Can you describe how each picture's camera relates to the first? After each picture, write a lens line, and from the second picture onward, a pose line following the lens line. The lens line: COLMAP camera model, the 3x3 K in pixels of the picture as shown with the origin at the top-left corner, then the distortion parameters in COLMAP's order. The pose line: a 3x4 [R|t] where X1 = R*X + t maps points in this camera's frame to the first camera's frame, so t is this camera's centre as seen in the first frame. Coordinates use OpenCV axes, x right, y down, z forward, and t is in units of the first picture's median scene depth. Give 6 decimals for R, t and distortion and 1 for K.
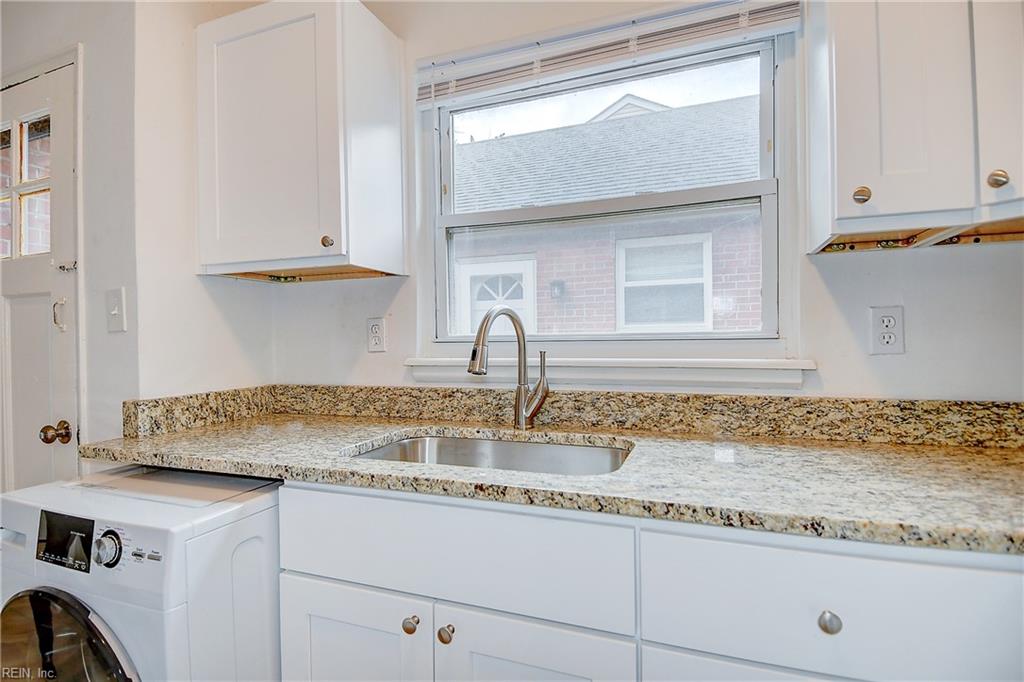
lens RADIAL K [[534.6, 0, 510.8], [0, 534.6, 337.7], [0, 0, 1]] dist [0.046525, -0.051292]
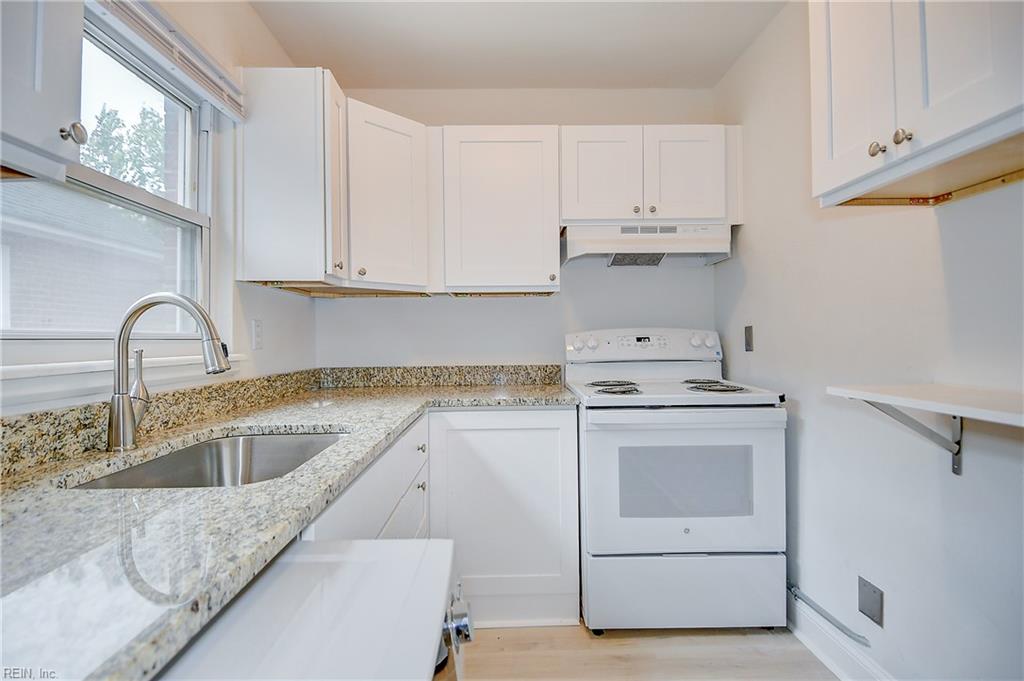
lens RADIAL K [[534.6, 0, 510.8], [0, 534.6, 337.2], [0, 0, 1]] dist [0.046525, -0.051292]
pose [[-0.389938, 0.021269, 0.920595, -1.006353], [0.018305, 0.999715, -0.015344, 0.030209], [-0.920659, 0.010868, -0.390216, 0.855044]]
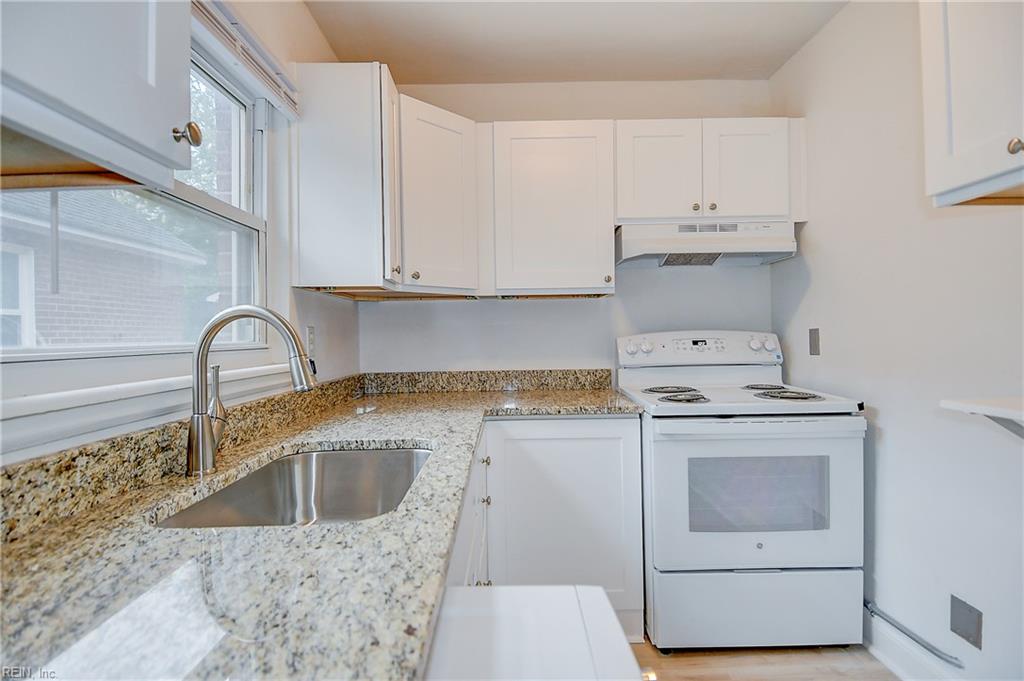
lens RADIAL K [[534.6, 0, 510.8], [0, 534.6, 337.2], [0, 0, 1]] dist [0.046525, -0.051292]
pose [[-0.376765, 0.016702, 0.926158, -0.891815], [0.023167, 0.999695, -0.008604, -0.000161], [-0.926019, 0.018215, -0.377037, 0.964332]]
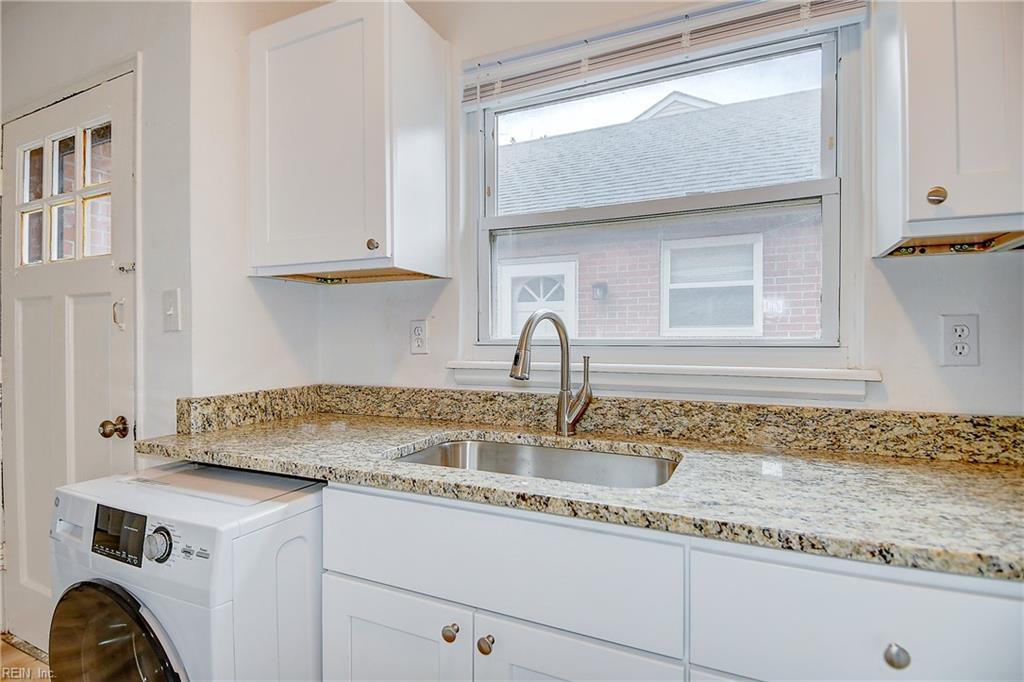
lens RADIAL K [[534.6, 0, 510.8], [0, 534.6, 337.7], [0, 0, 1]] dist [0.046525, -0.051292]
pose [[0.997184, 0.013037, -0.073847, -0.006726], [-0.013068, 0.999915, 0.000064, -0.007547], [0.073842, 0.000901, 0.997270, 0.016622]]
